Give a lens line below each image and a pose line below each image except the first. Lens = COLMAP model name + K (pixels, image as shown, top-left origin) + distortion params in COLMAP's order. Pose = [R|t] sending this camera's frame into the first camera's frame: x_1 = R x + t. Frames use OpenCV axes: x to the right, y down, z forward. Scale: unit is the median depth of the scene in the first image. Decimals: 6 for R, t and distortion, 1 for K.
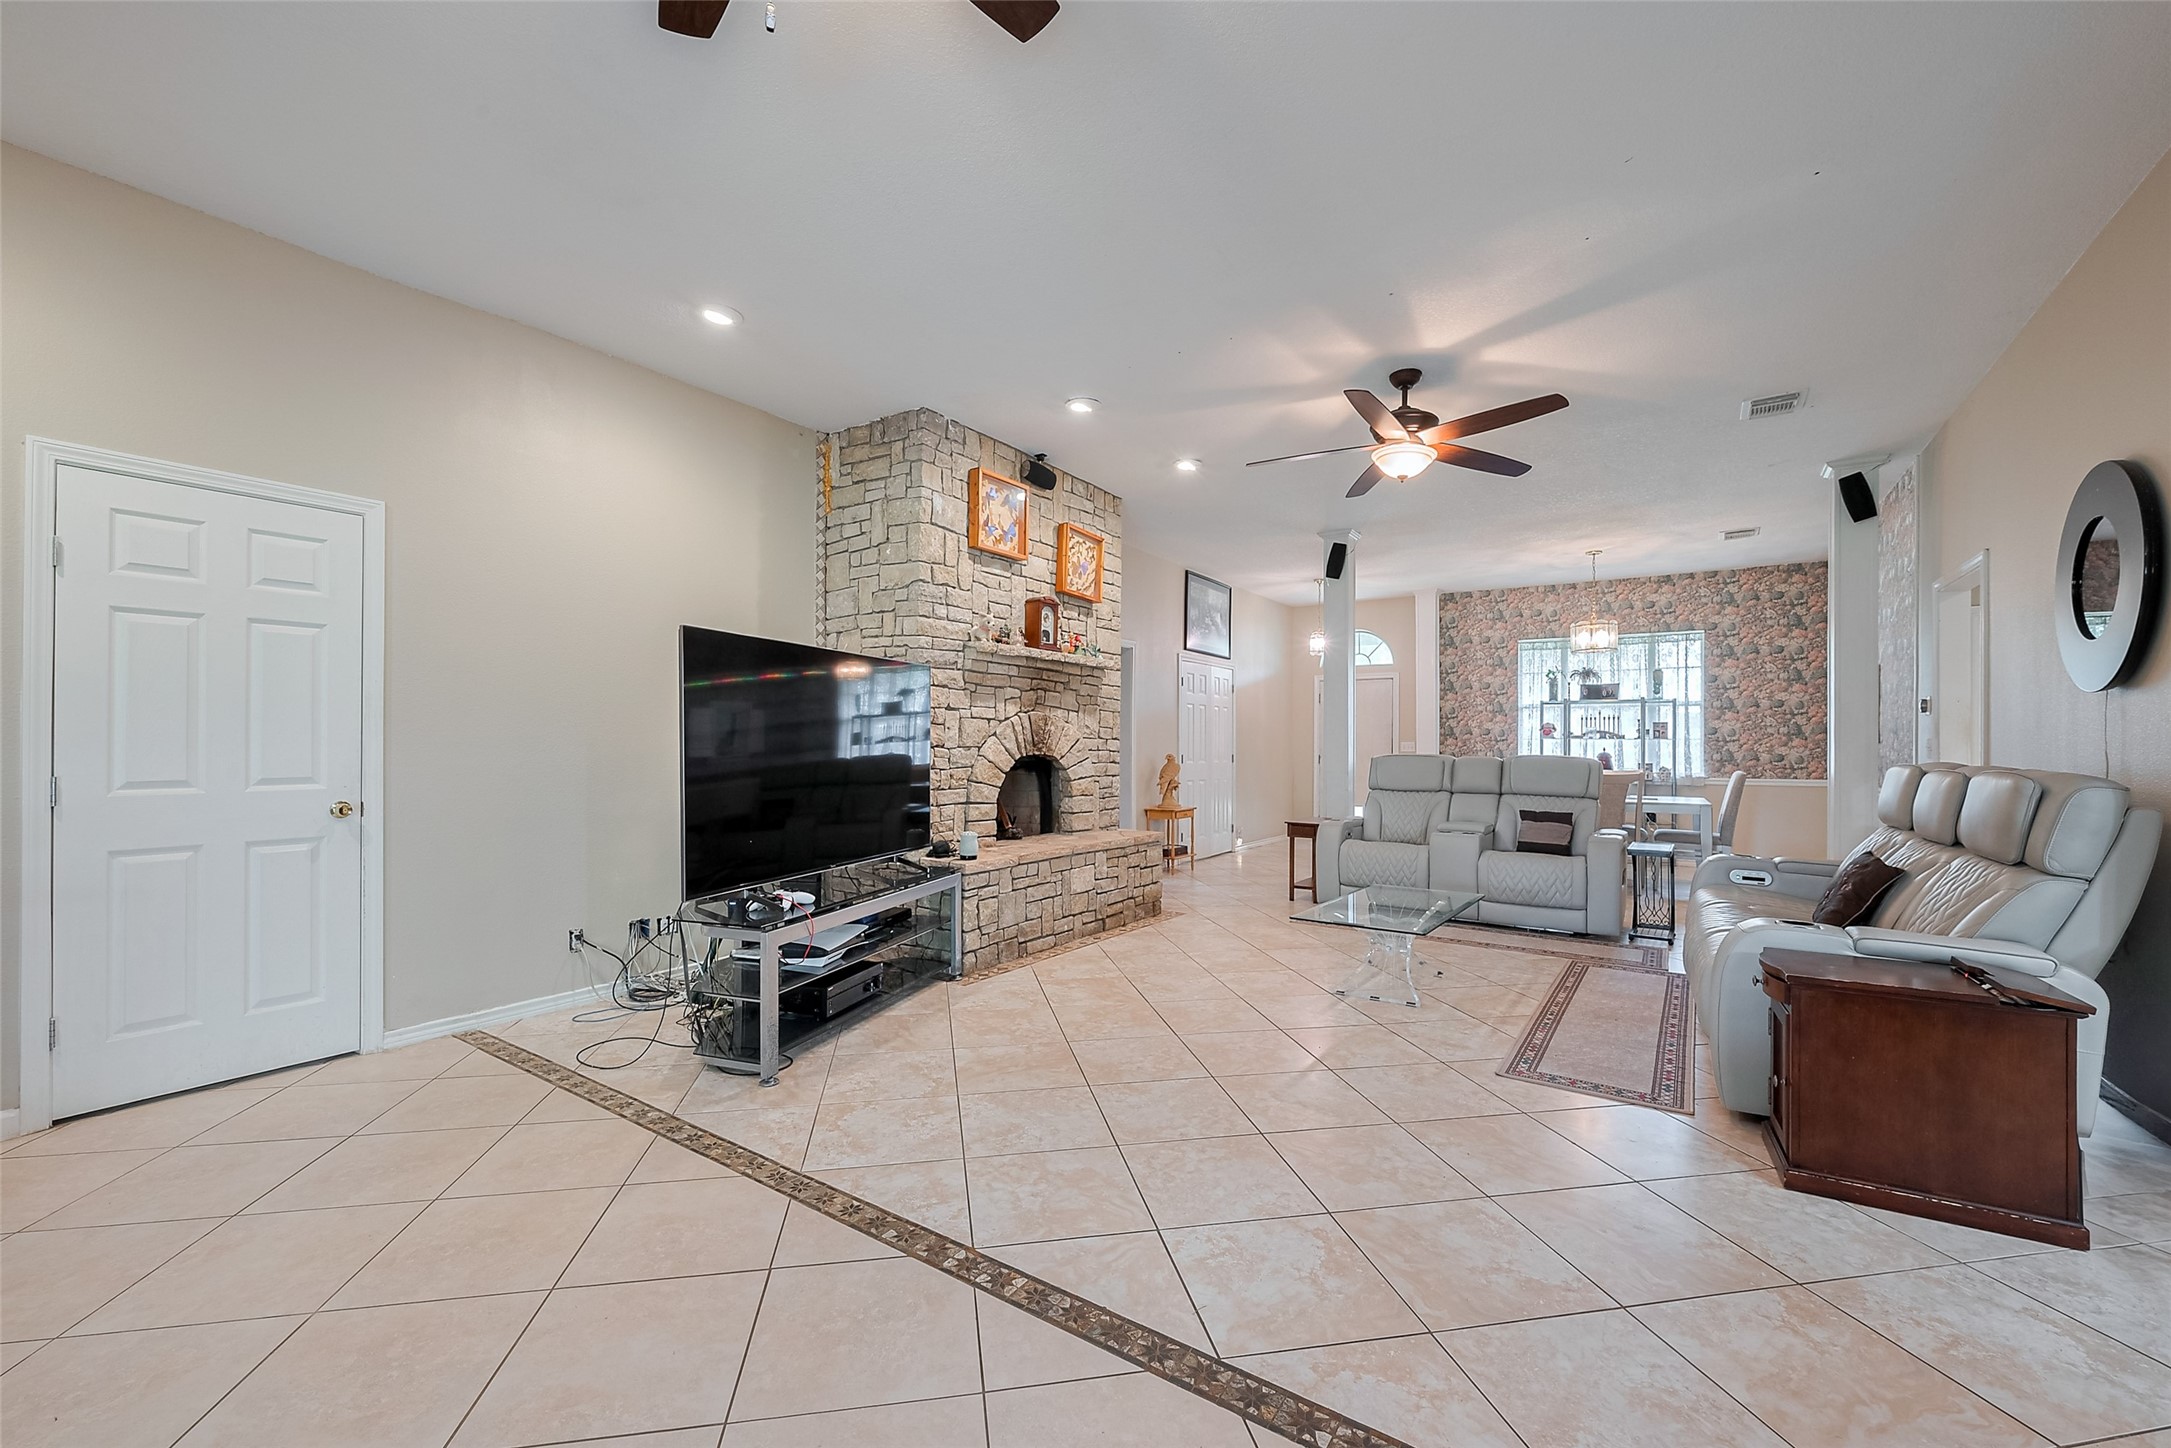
lens RADIAL K [[868.2, 0, 1098.6], [0, 868.2, 741.8], [0, 0, 1]] dist [0.000032, -0.000308]
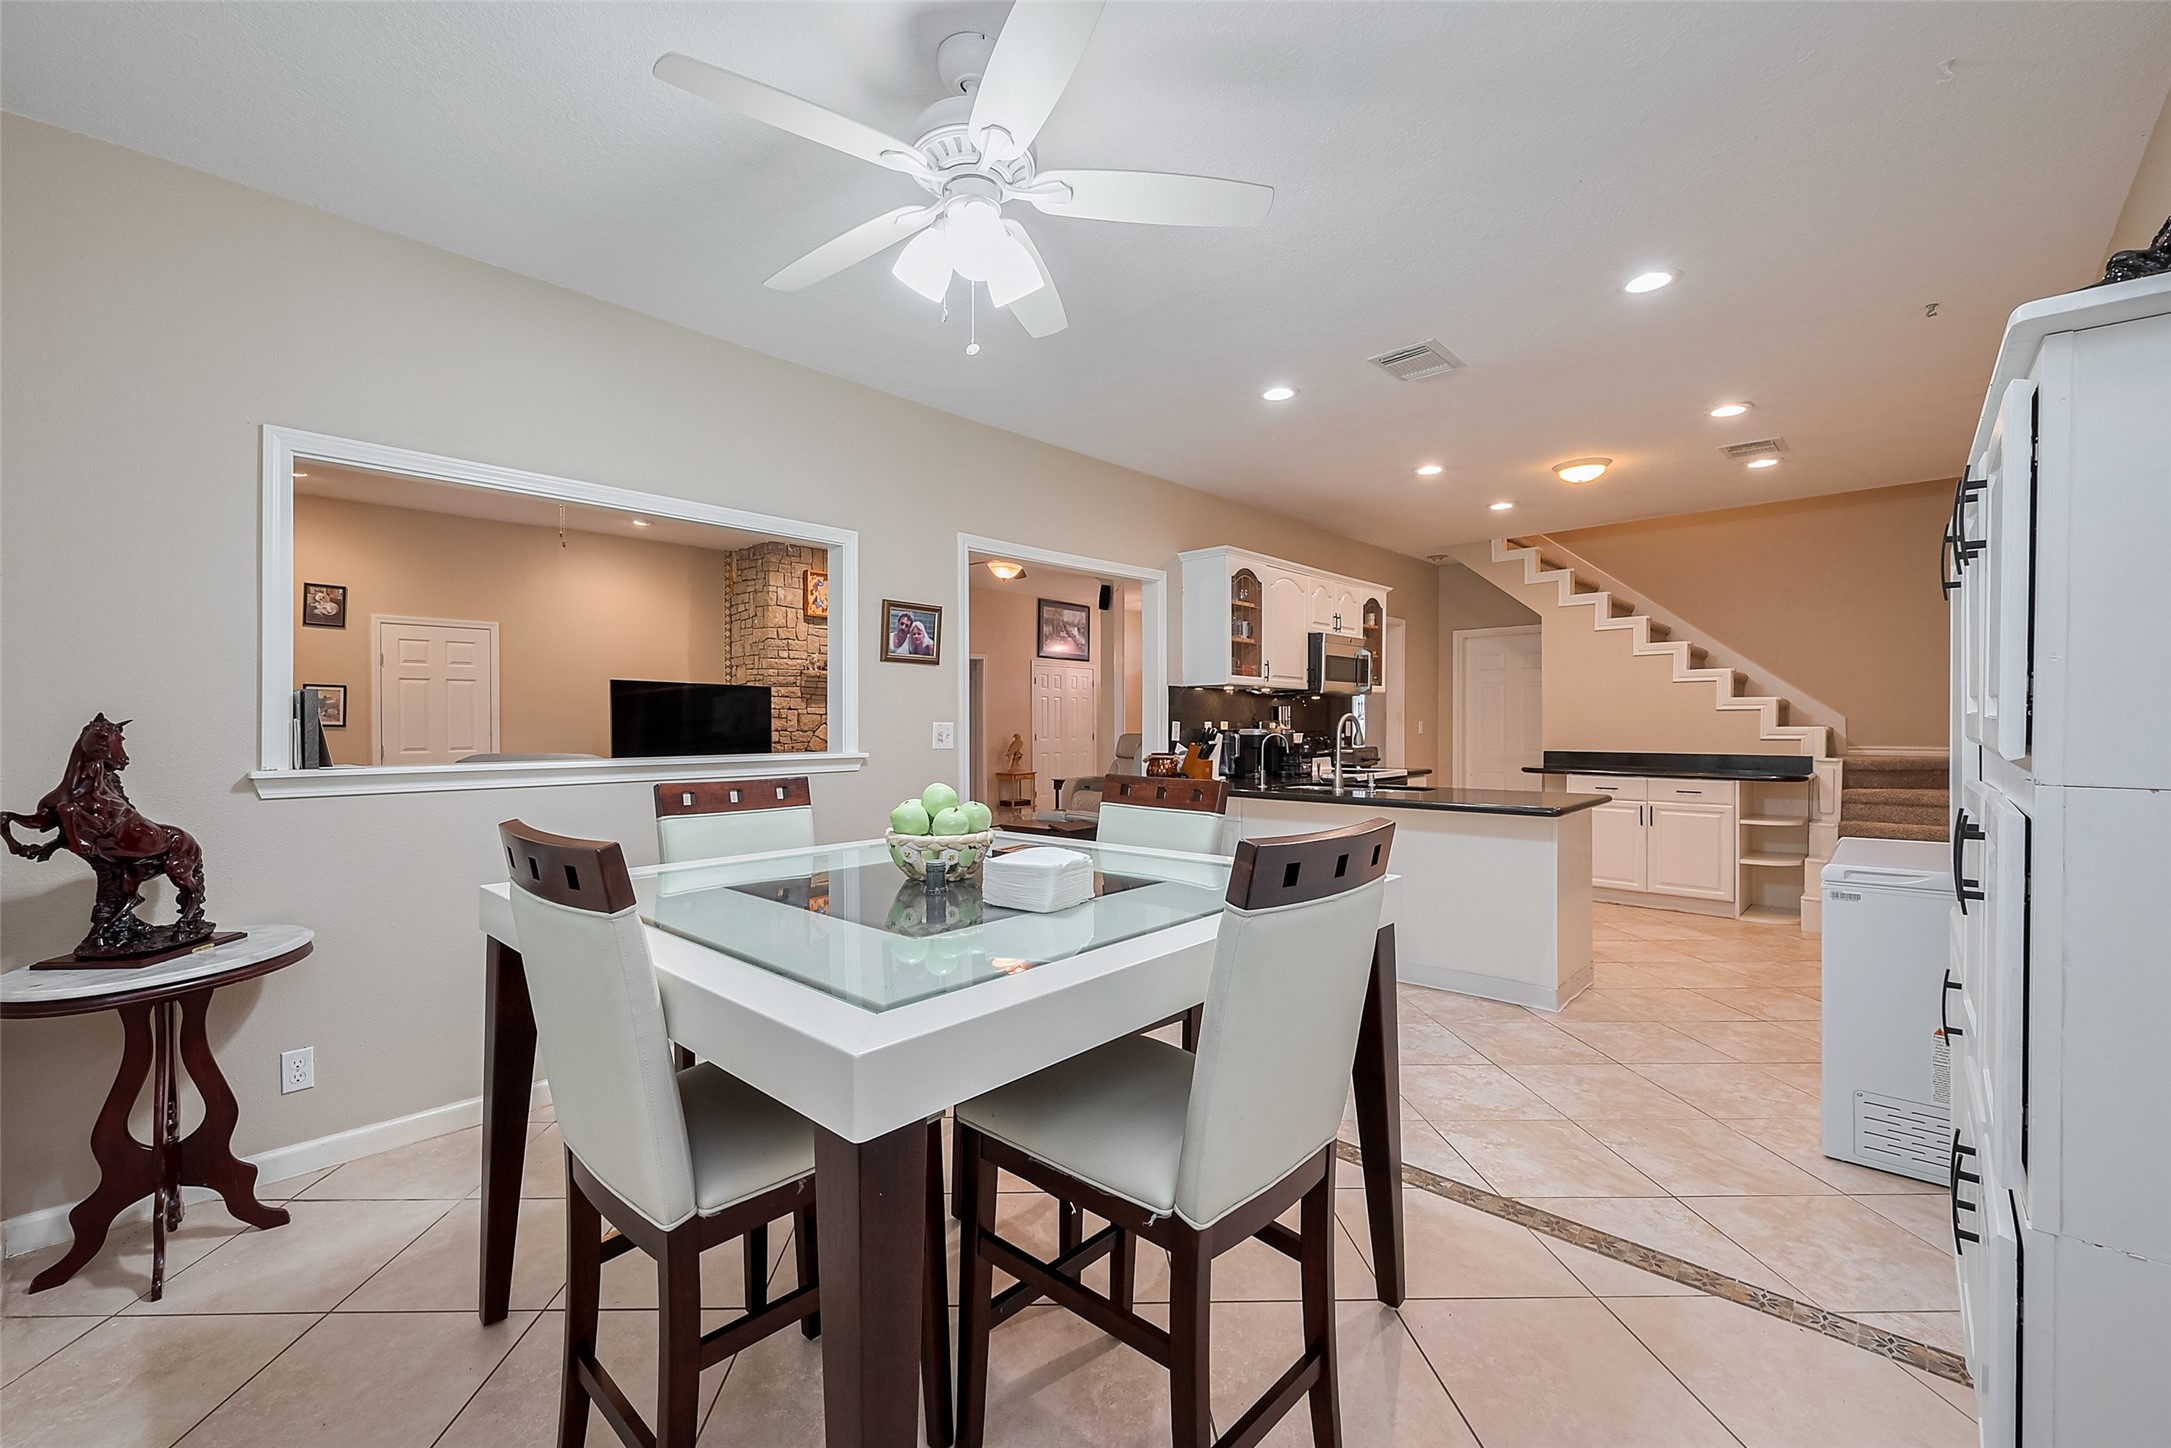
lens RADIAL K [[889.2, 0, 1050.8], [0, 889.2, 724.7], [0, 0, 1]] dist [-0.000790, -0.000261]
pose [[0.985913, -0.008485, -0.167043, 0.484040], [0.009001, 0.999957, 0.002332, -0.004278], [0.167016, -0.003802, 0.985947, -0.514509]]
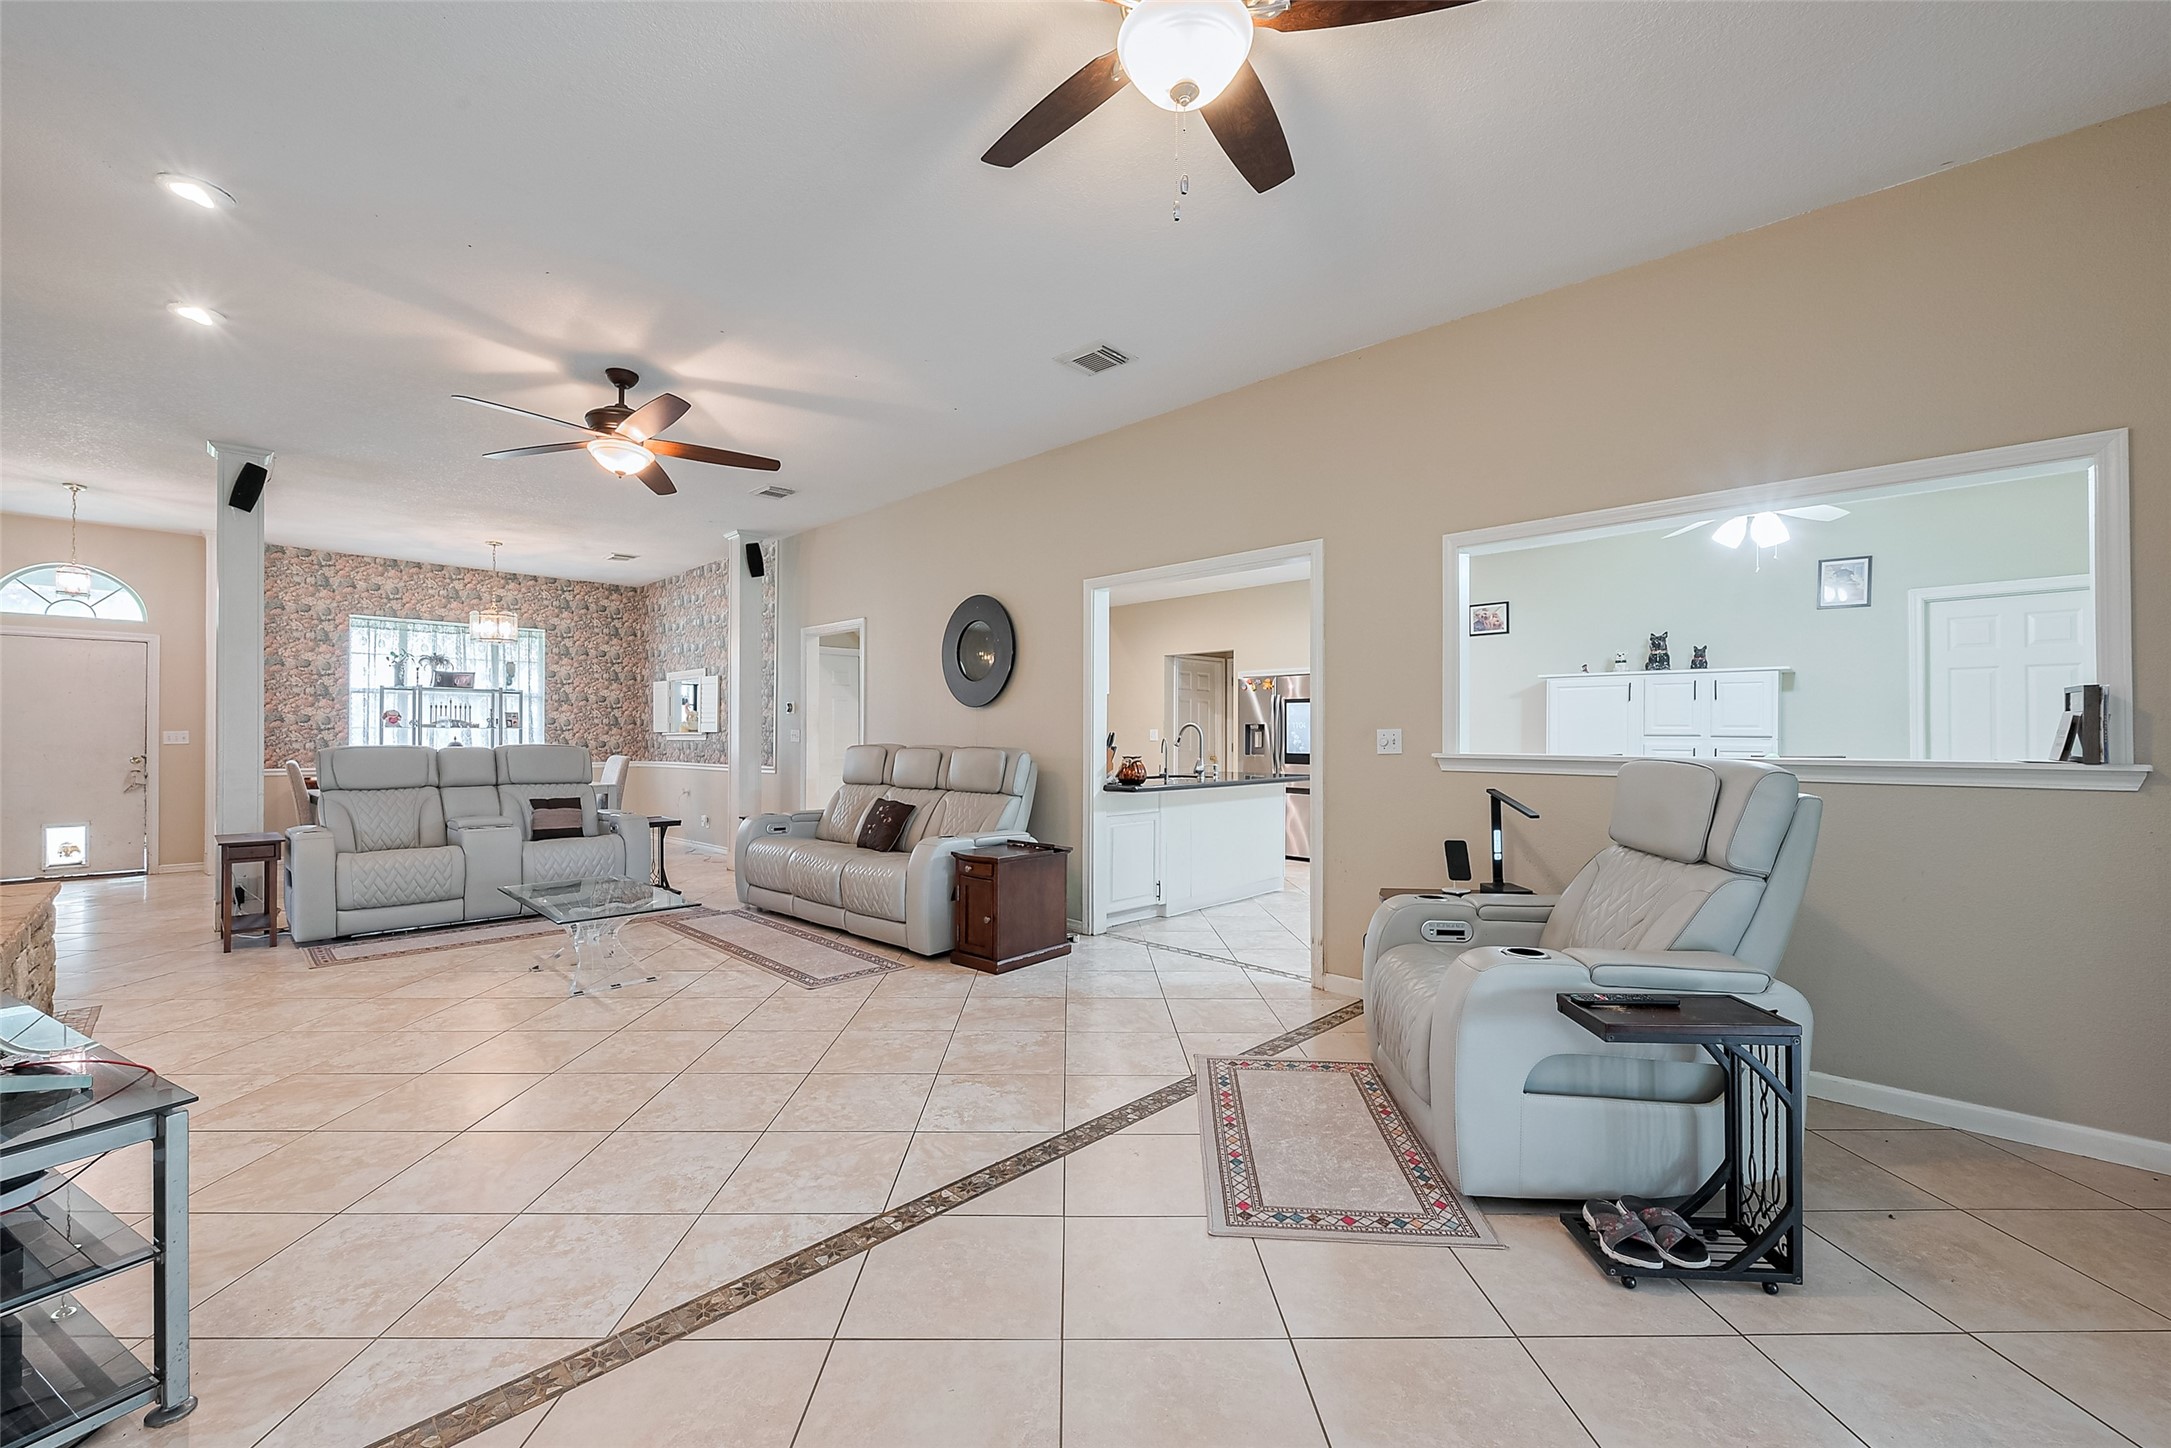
lens RADIAL K [[893.0, 0, 1059.9], [0, 893.0, 730.5], [0, 0, 1]] dist [-0.001341, -0.000372]
pose [[0.178611, 0.001037, 0.983919, -0.397137], [-0.001134, 0.999999, -0.000848, -0.000443], [-0.983919, -0.000964, 0.178612, 0.201820]]
